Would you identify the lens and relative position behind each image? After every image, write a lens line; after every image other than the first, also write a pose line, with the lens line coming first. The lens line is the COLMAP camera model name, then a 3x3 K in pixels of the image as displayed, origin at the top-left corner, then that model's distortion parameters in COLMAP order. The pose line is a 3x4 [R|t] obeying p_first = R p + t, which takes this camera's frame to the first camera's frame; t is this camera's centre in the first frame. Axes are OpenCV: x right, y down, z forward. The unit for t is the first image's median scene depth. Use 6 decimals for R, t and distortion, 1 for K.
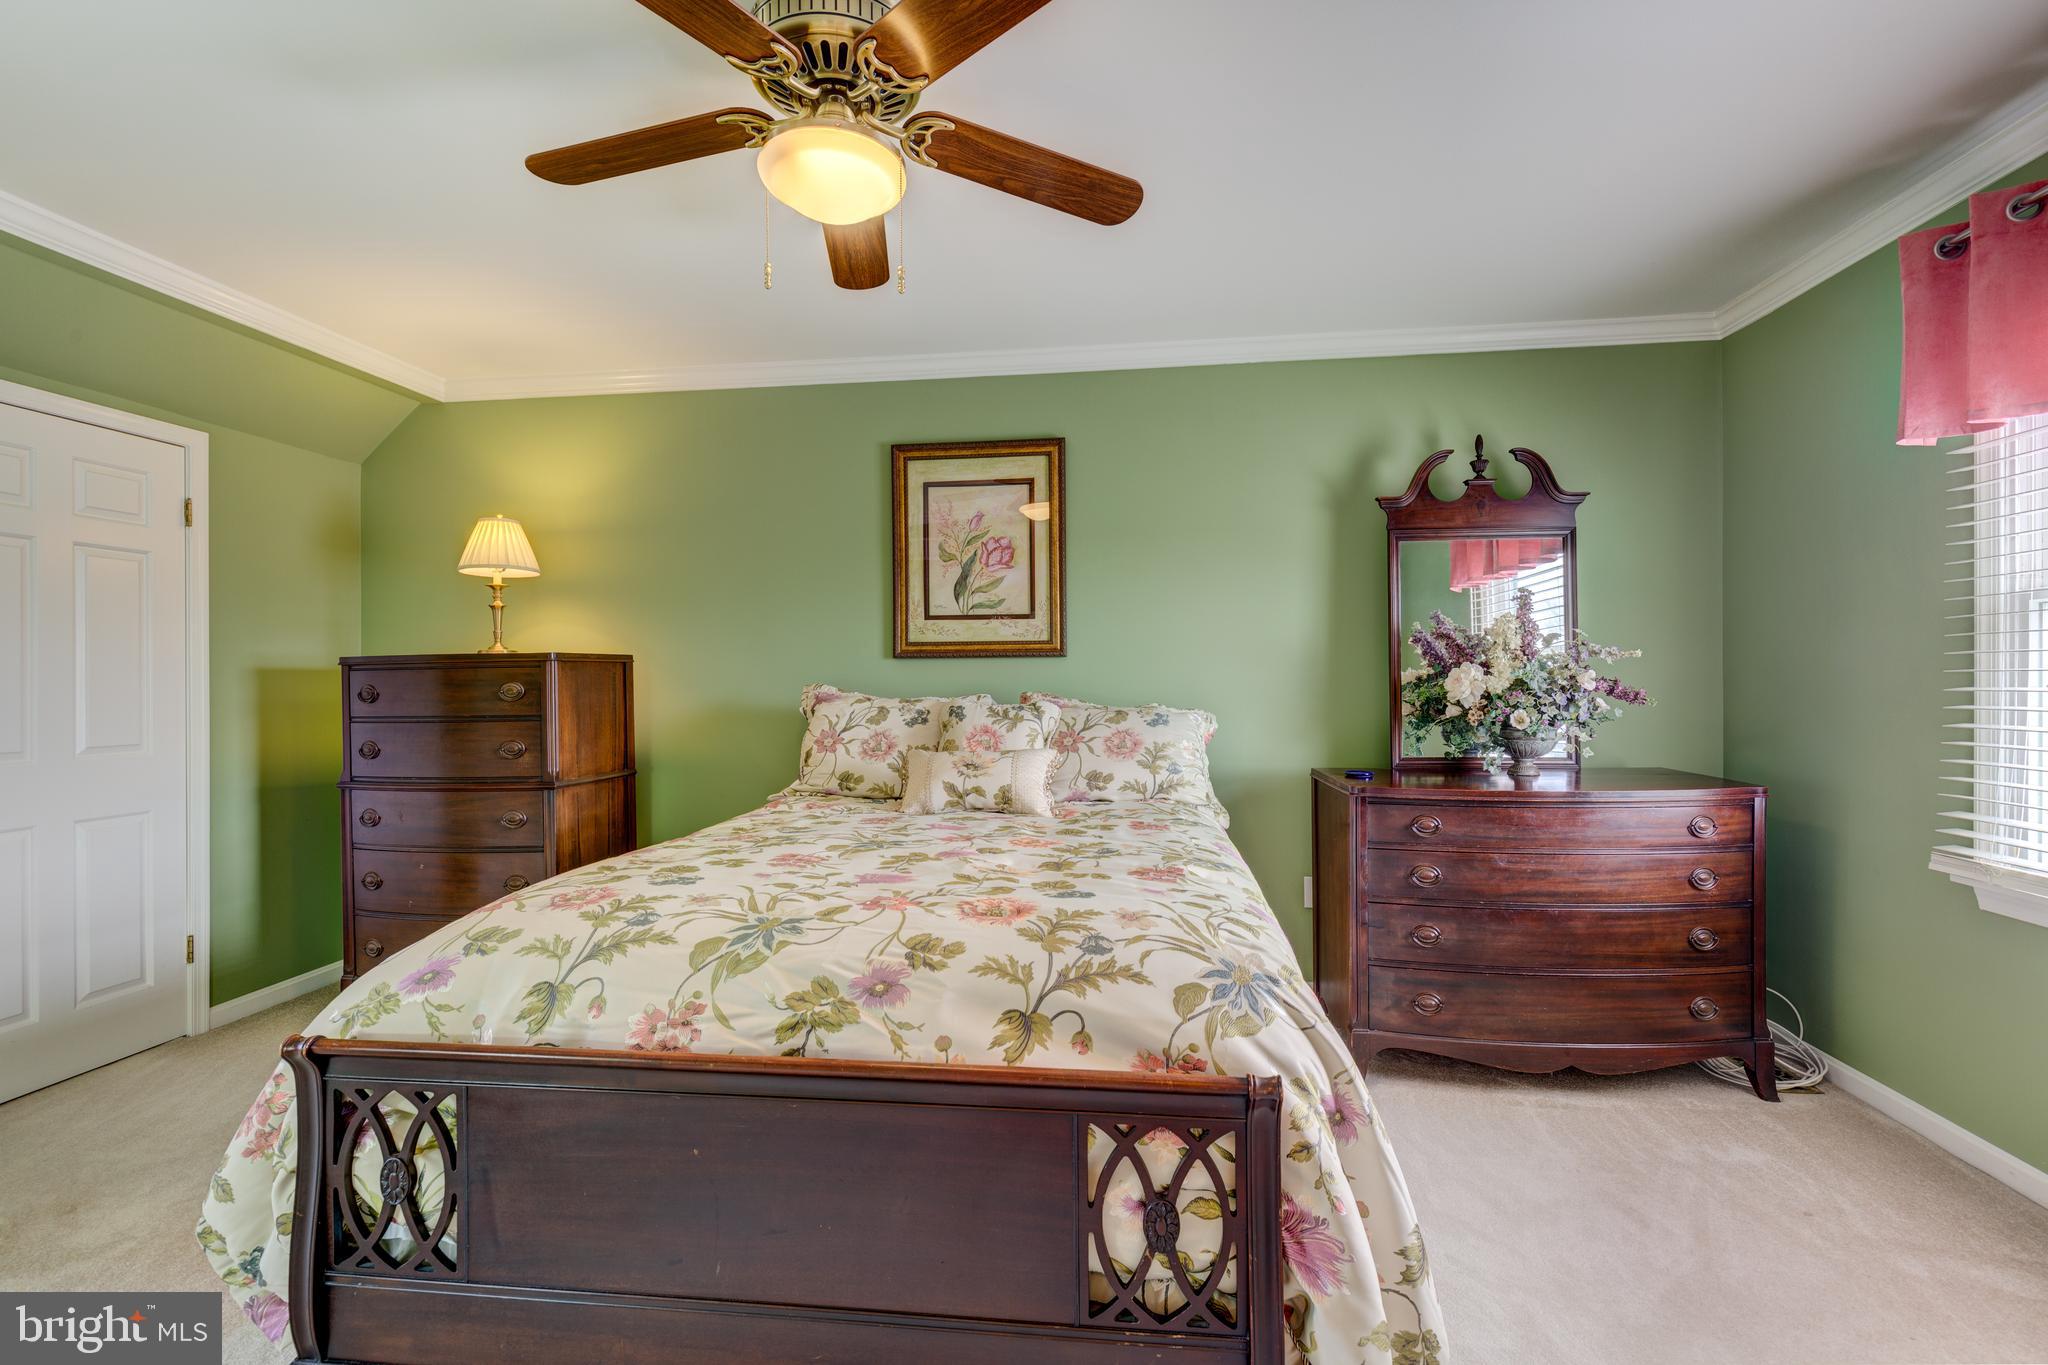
lens RADIAL K [[923.1, 0, 1028.1], [0, 923.1, 684.0], [0, 0, 1]] dist [0.013271, -0.004263]
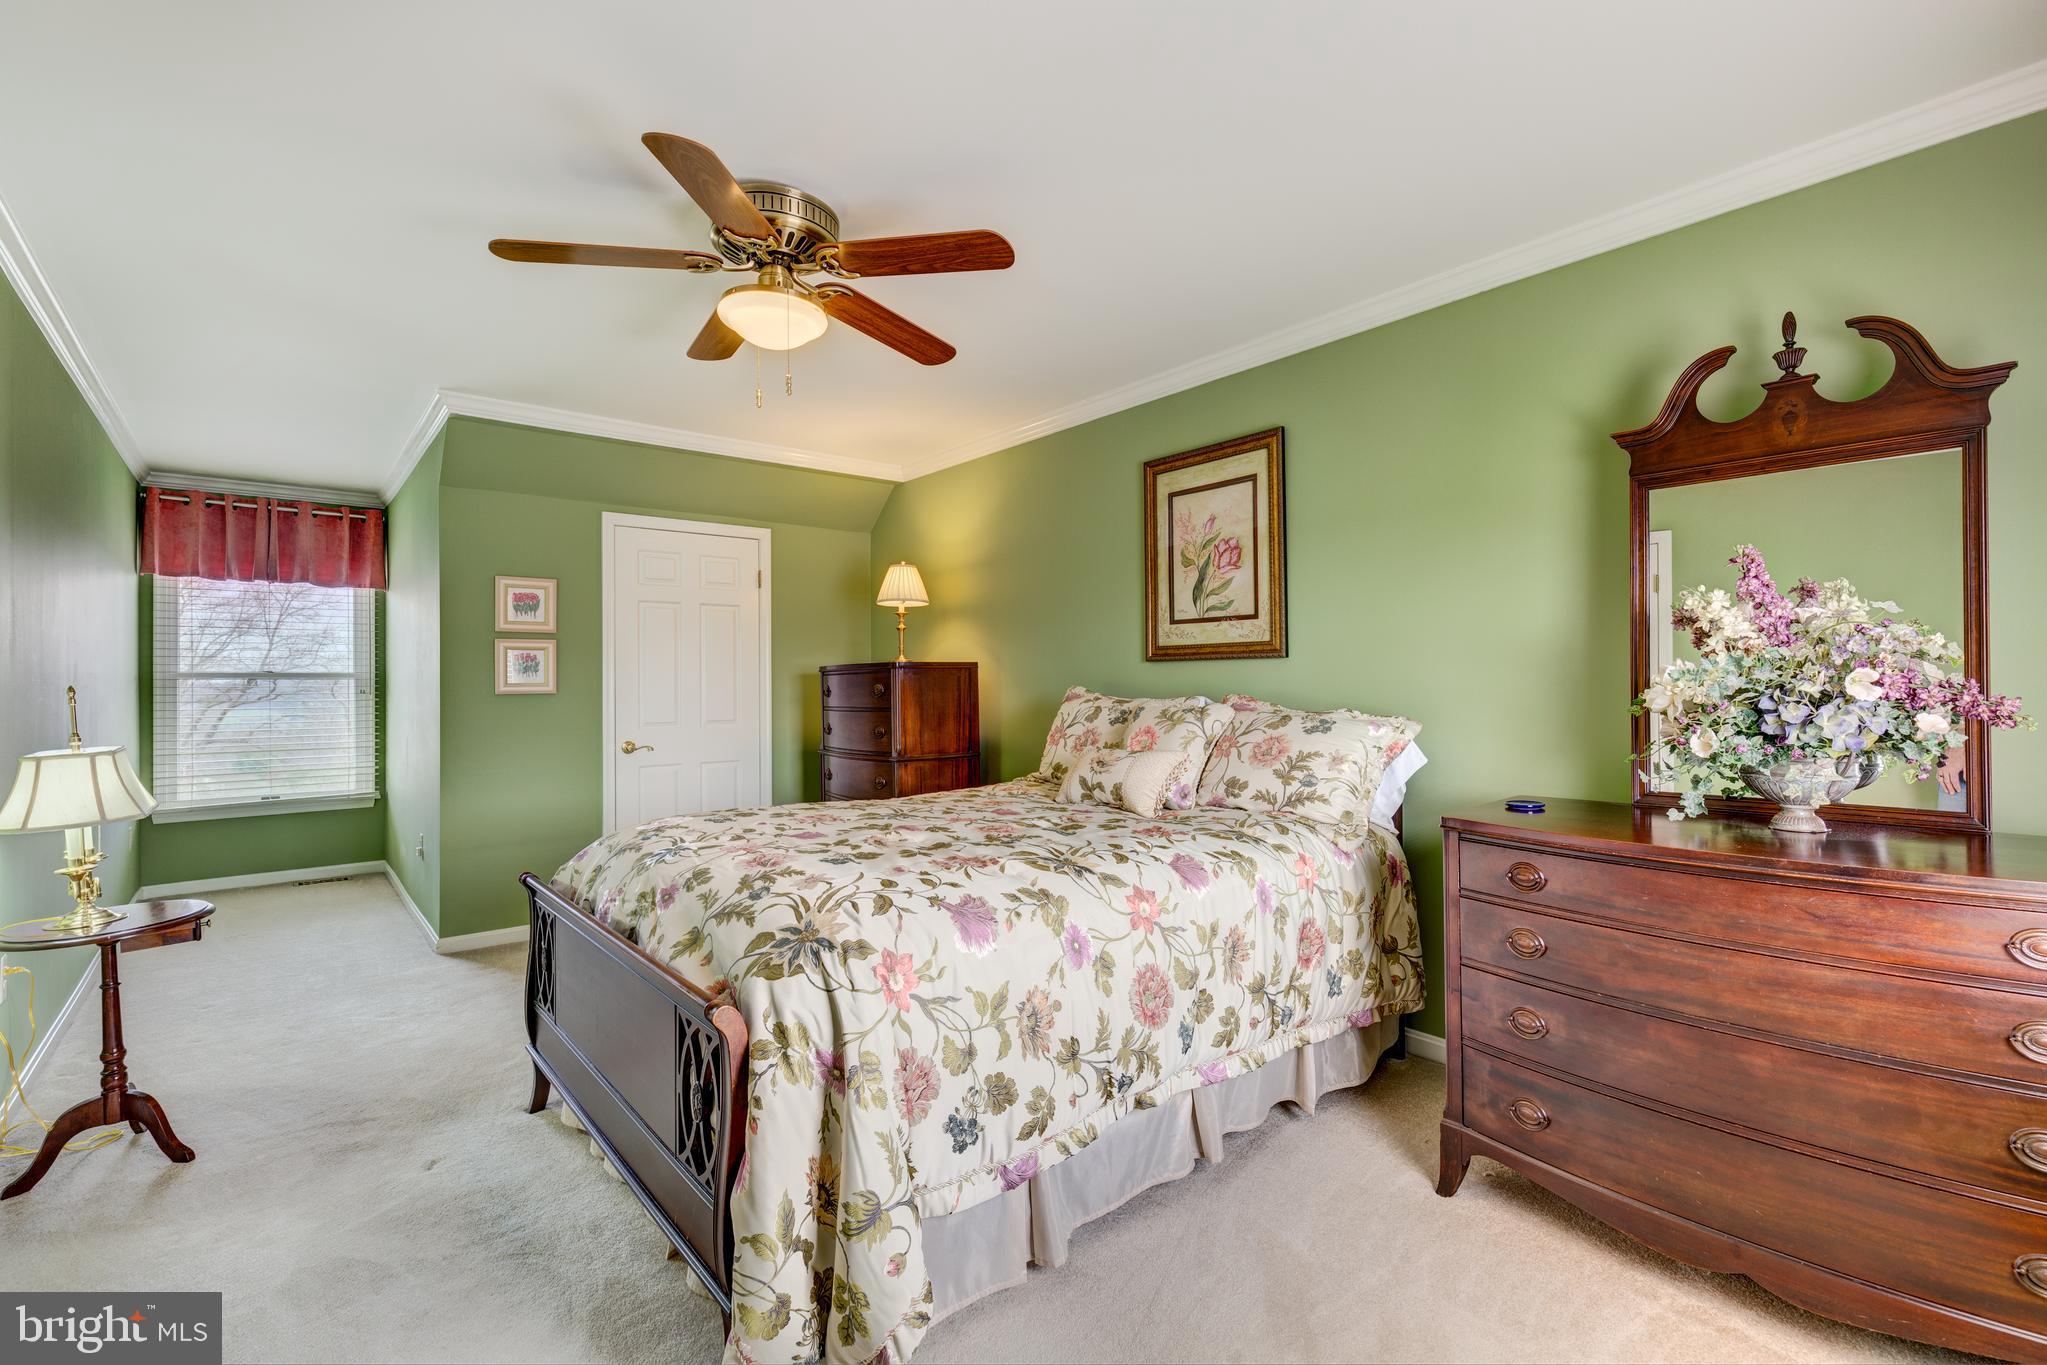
lens RADIAL K [[922.7, 0, 1030.5], [0, 922.7, 683.4], [0, 0, 1]] dist [0.013271, -0.004263]
pose [[0.727226, 0.001894, -0.686395, 0.506066], [-0.000273, 0.999997, 0.002471, -0.005332], [0.686398, -0.001610, 0.727225, 0.133780]]
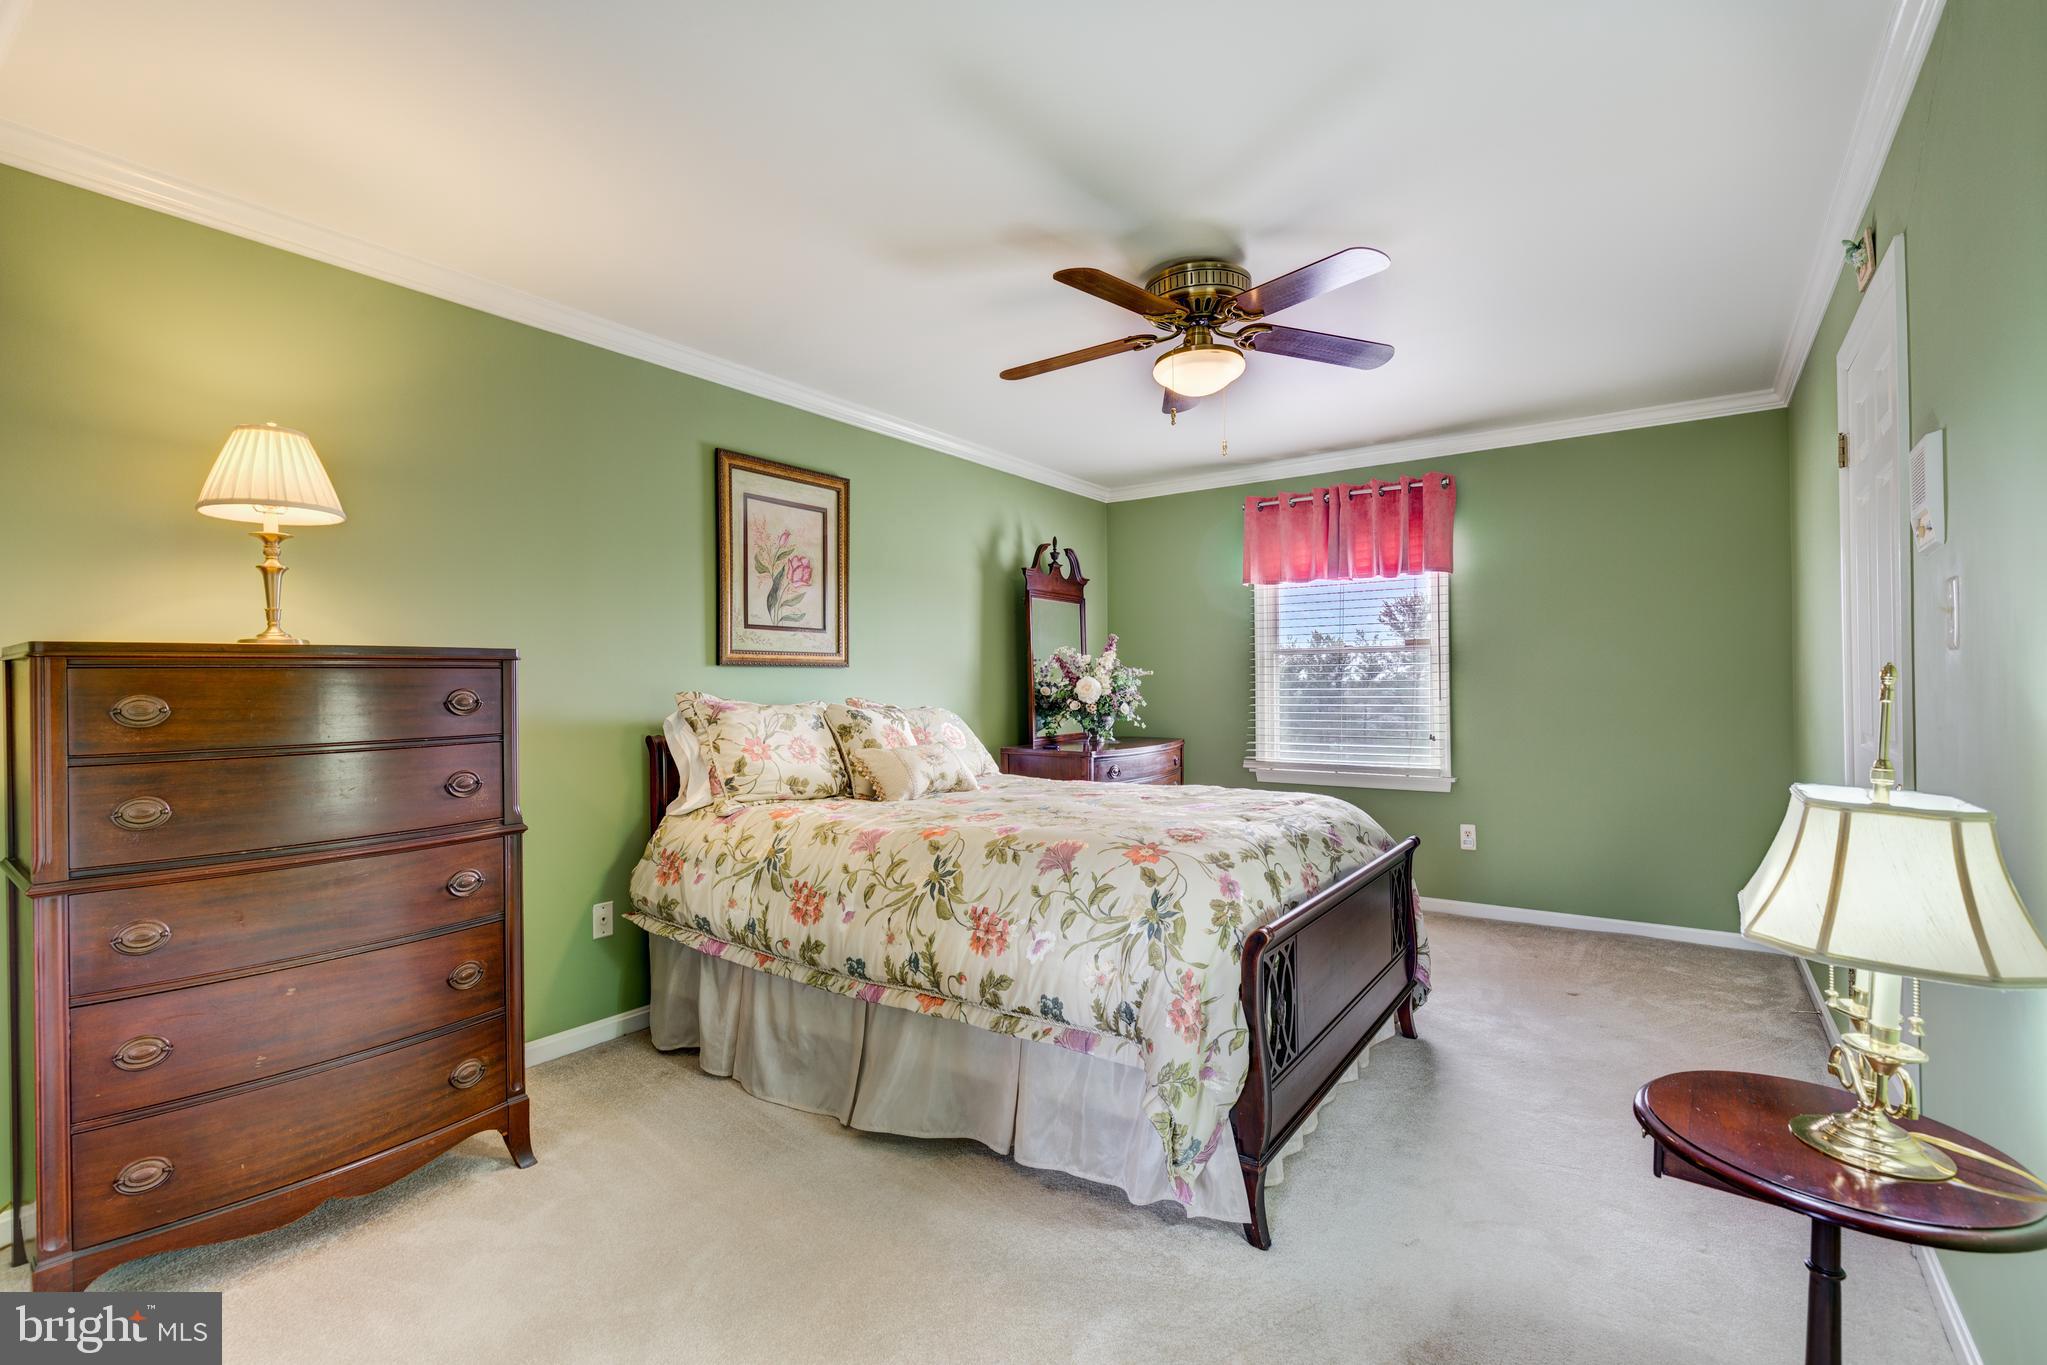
lens RADIAL K [[922.7, 0, 1043.2], [0, 922.7, 685.1], [0, 0, 1]] dist [0.013271, -0.004263]
pose [[0.455835, 0.002763, 0.890060, -0.887727], [0.010752, 0.999905, -0.008610, 0.005102], [-0.890000, 0.013495, 0.455762, 0.256890]]
